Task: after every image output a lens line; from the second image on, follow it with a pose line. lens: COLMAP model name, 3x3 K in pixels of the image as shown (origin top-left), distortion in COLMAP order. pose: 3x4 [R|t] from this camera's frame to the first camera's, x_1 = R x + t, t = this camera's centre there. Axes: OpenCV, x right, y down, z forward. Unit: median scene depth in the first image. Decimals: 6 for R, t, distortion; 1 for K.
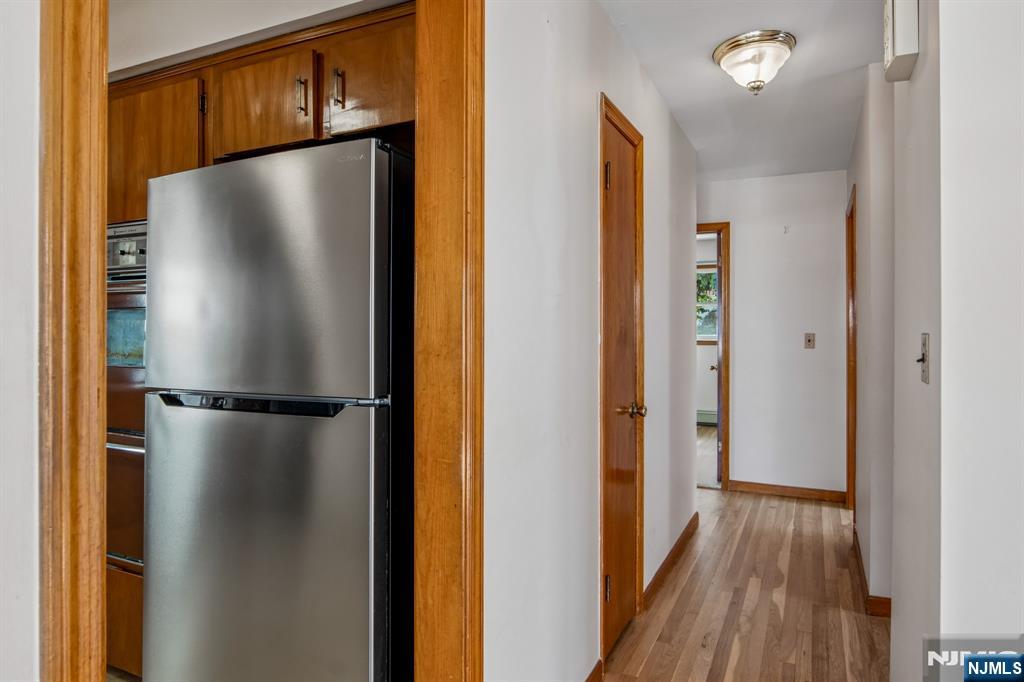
lens RADIAL K [[626.4, 0, 515.8], [0, 626.4, 339.6], [0, 0, 1]] dist [-0.020303, 0.008401]
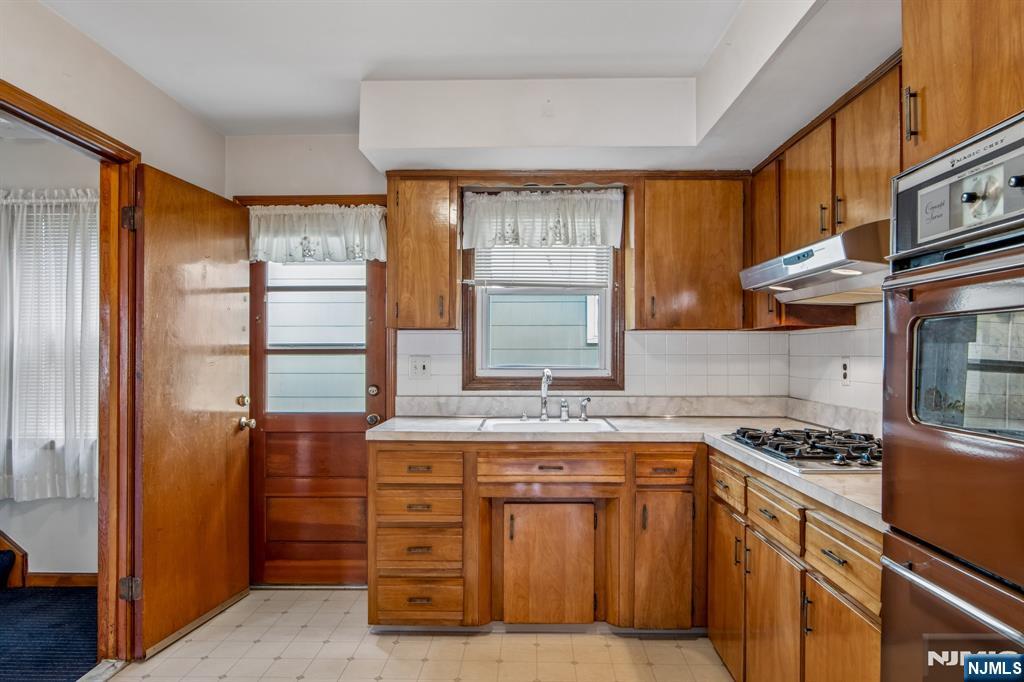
lens RADIAL K [[626.4, 0, 516.0], [0, 626.4, 353.7], [0, 0, 1]] dist [-0.020303, 0.008401]
pose [[0.416028, -0.006049, -0.909332, -0.341957], [0.002806, 0.999982, -0.005369, -0.017754], [0.909348, -0.000318, 0.416037, 0.478847]]
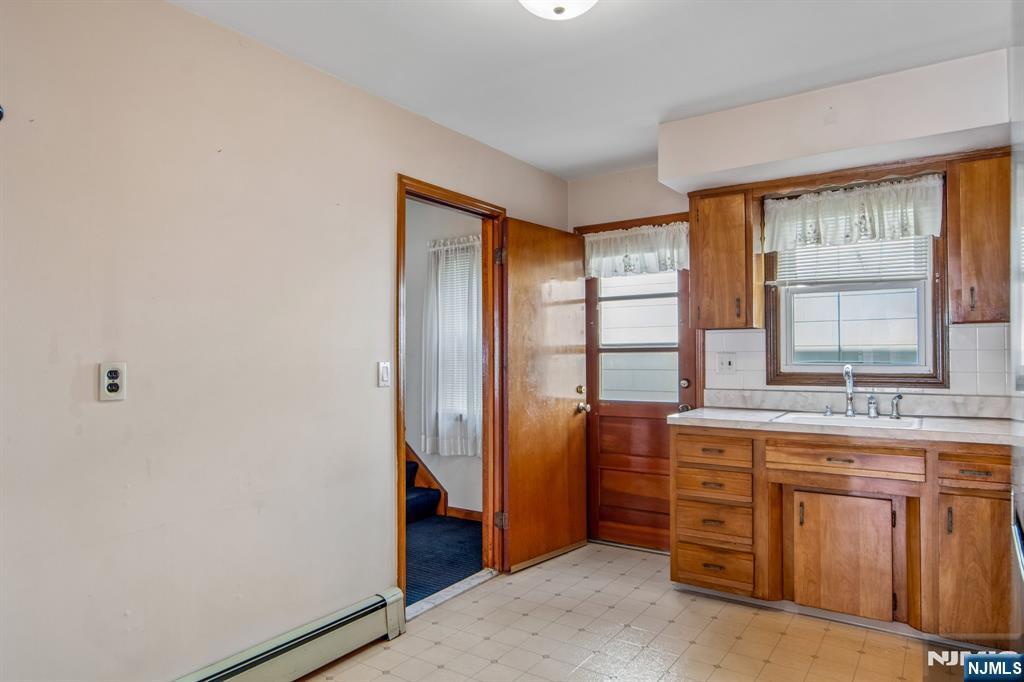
lens RADIAL K [[626.4, 0, 511.0], [0, 626.4, 343.7], [0, 0, 1]] dist [-0.020303, 0.008401]
pose [[-0.156139, -0.019535, -0.987542, -0.071737], [0.007306, 0.999754, -0.020932, -0.014938], [0.987708, -0.010483, -0.155958, 0.594193]]
